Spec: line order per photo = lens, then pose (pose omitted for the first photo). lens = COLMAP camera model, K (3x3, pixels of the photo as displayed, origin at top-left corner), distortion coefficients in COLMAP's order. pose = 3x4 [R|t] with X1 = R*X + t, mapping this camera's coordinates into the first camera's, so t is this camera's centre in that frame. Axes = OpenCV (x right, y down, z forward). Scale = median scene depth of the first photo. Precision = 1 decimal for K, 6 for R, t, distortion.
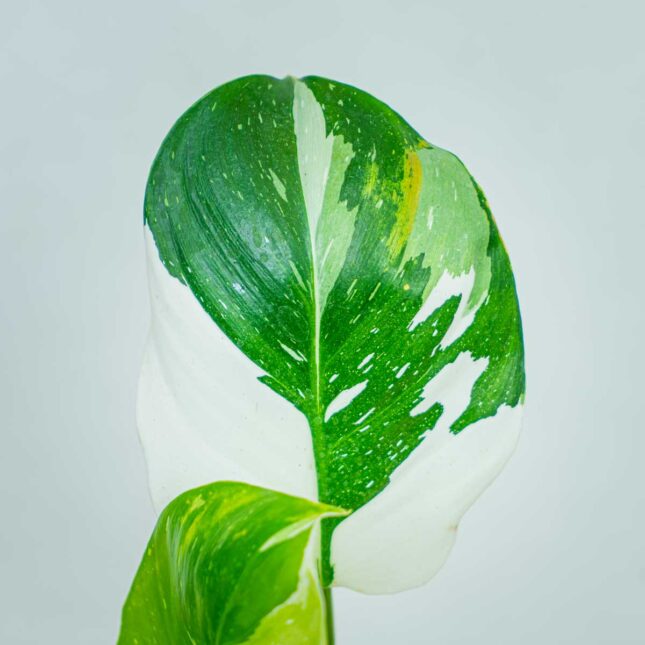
lens RADIAL K [[1978.0, 0, 321.6], [0, 1978.0, 323.4], [0, 0, 1]] dist [0.037410, 0.000000]
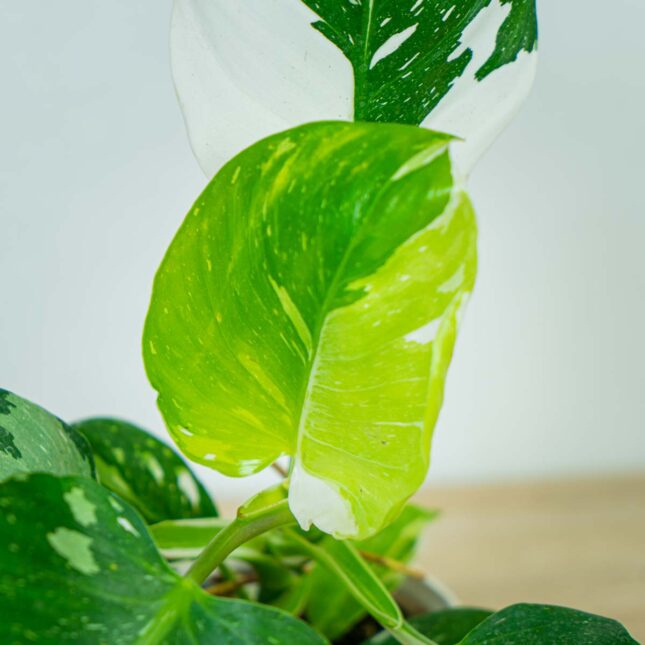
lens RADIAL K [[1978.0, 0, 322.8], [0, 1978.0, 321.7], [0, 0, 1]] dist [0.037410, 0.000000]
pose [[0.924786, -0.068281, 0.374311, -0.403670], [0.040526, 0.995846, 0.081536, 0.094785], [-0.378324, -0.060234, 0.923712, 0.082788]]
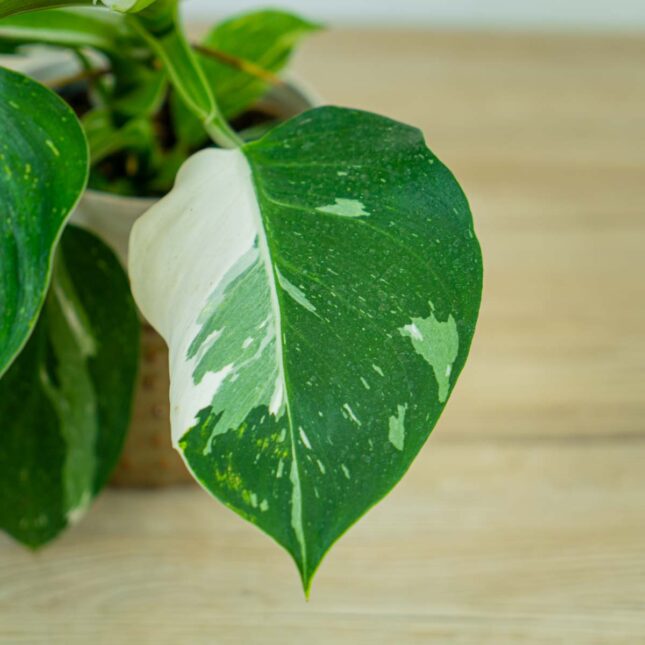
lens RADIAL K [[1978.0, 0, 324.5], [0, 1978.0, 321.2], [0, 0, 1]] dist [0.037410, 0.000000]
pose [[0.959841, -0.053946, 0.275308, -0.207629], [-0.027652, 0.958367, 0.284196, 0.153272], [-0.279177, -0.280396, 0.918389, 0.051517]]
